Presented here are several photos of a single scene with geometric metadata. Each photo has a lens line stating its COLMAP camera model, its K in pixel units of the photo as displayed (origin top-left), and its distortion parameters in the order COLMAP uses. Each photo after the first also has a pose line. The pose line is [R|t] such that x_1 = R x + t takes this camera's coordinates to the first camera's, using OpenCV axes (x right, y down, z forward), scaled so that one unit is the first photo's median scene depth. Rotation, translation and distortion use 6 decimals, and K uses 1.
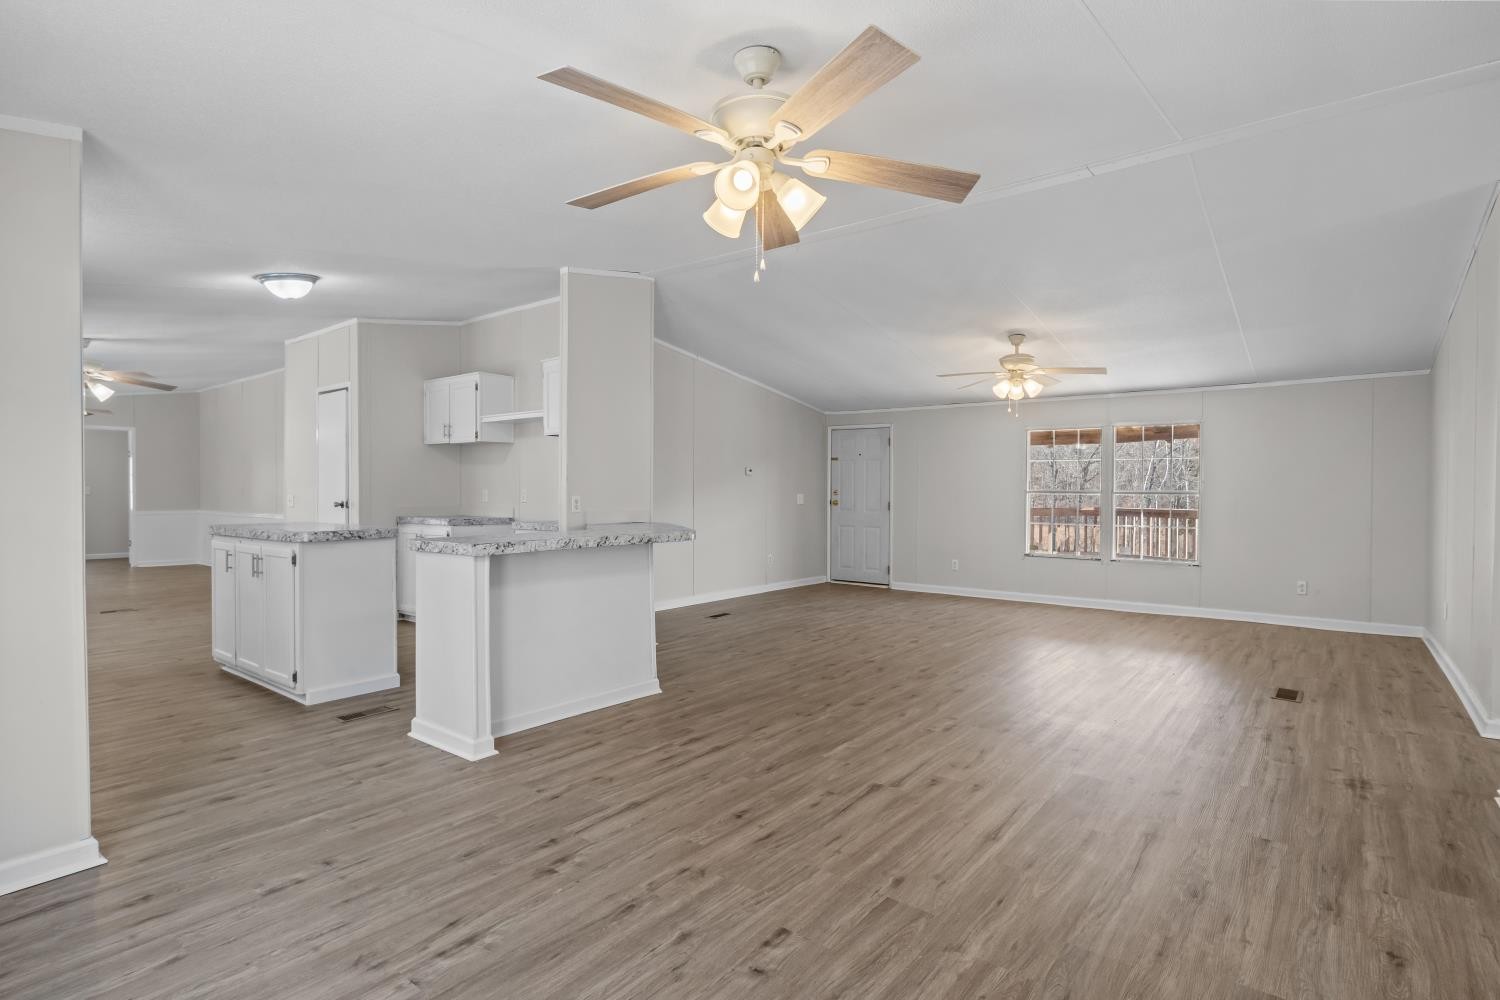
lens RADIAL K [[755.3, 0, 750.0], [0, 755.3, 500.0], [0, 0, 1]] dist [-0.000283, 0.000200]
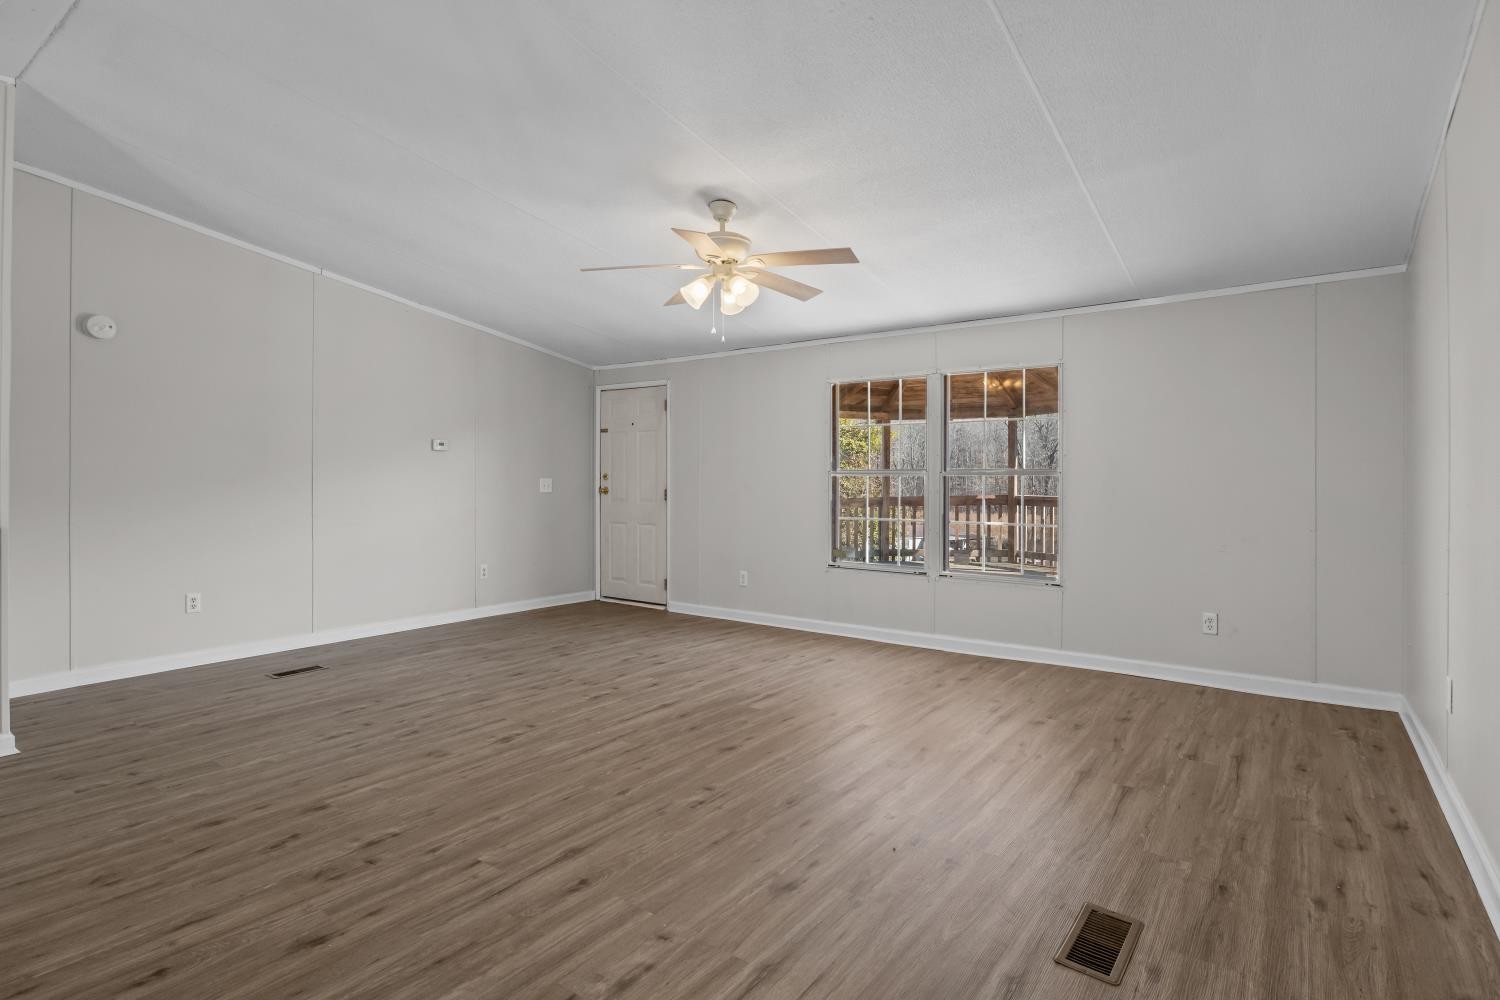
lens RADIAL K [[761.1, 0, 748.9], [0, 761.1, 479.0], [0, 0, 1]] dist [-0.000752, -0.000203]
pose [[0.999537, -0.002975, 0.030267, 0.308915], [0.003431, 0.999881, -0.015024, 0.005130], [-0.030218, 0.015121, 0.999429, 0.355741]]
